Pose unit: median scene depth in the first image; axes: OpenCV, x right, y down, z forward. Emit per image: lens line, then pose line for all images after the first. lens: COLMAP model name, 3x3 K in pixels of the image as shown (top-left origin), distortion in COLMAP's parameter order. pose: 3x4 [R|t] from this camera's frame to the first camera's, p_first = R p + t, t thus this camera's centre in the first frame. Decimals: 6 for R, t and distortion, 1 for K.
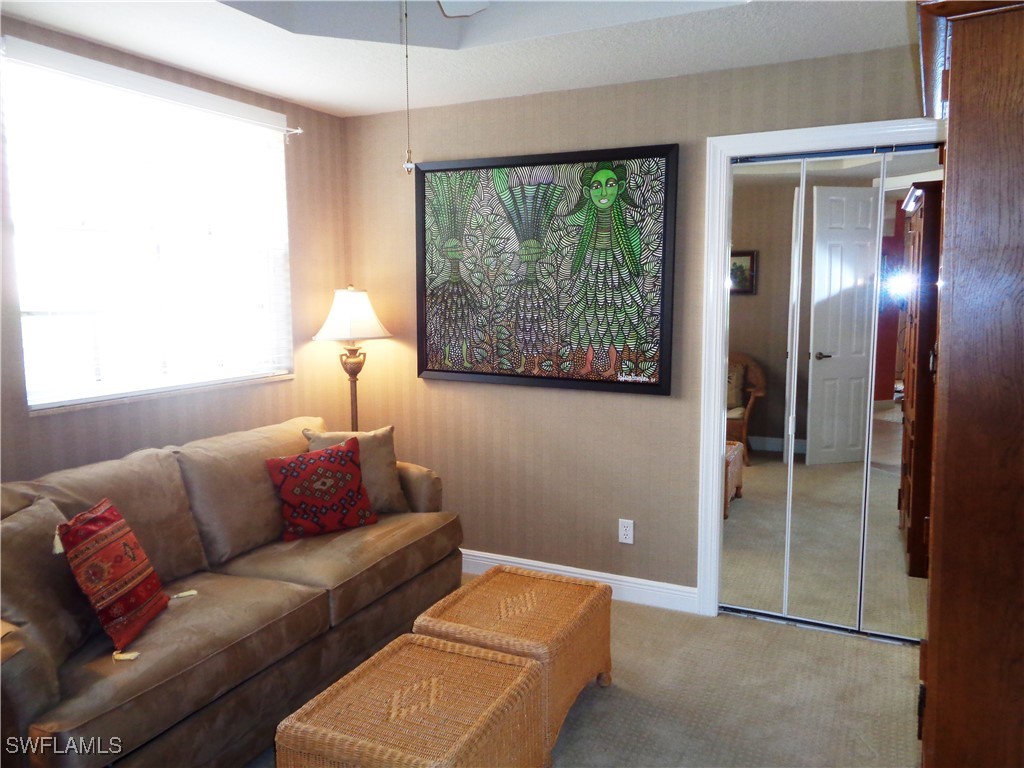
lens RADIAL K [[771.3, 0, 517.3], [0, 771.3, 390.1], [0, 0, 1]] dist [0.007885, -0.002184]
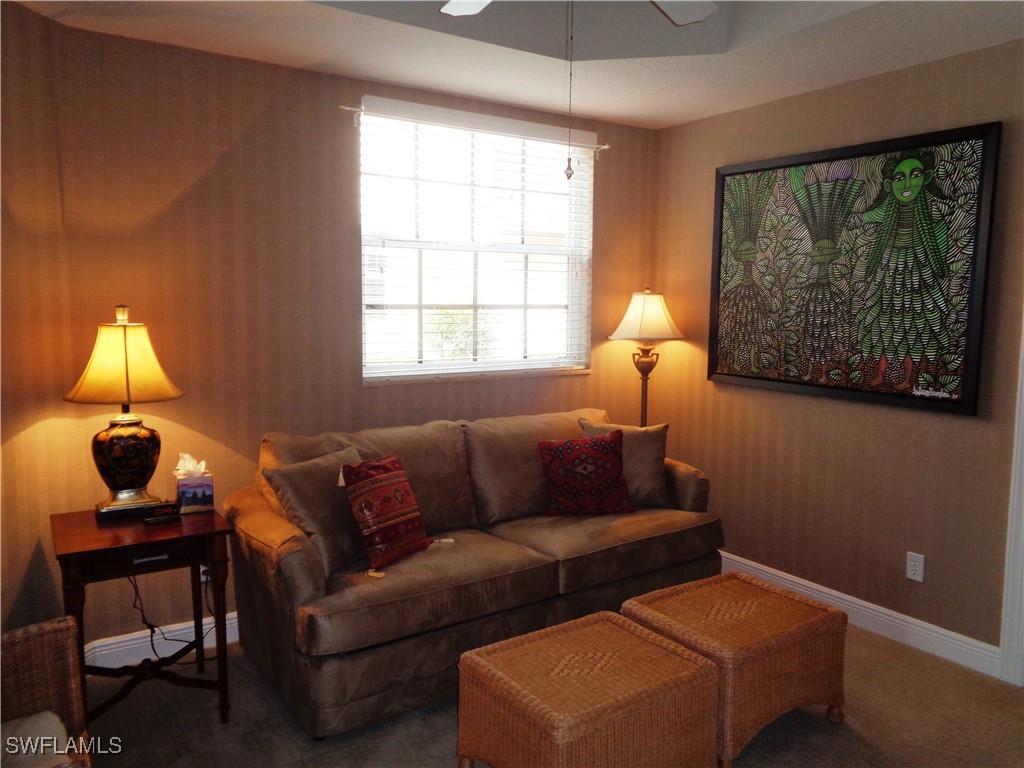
lens RADIAL K [[771.3, 0, 518.6], [0, 771.3, 387.8], [0, 0, 1]] dist [0.007885, -0.002184]
pose [[0.866708, 0.065278, -0.494527, 0.176109], [-0.074332, 0.997233, 0.001361, 0.011842], [0.493247, 0.035580, 0.869161, 0.004076]]
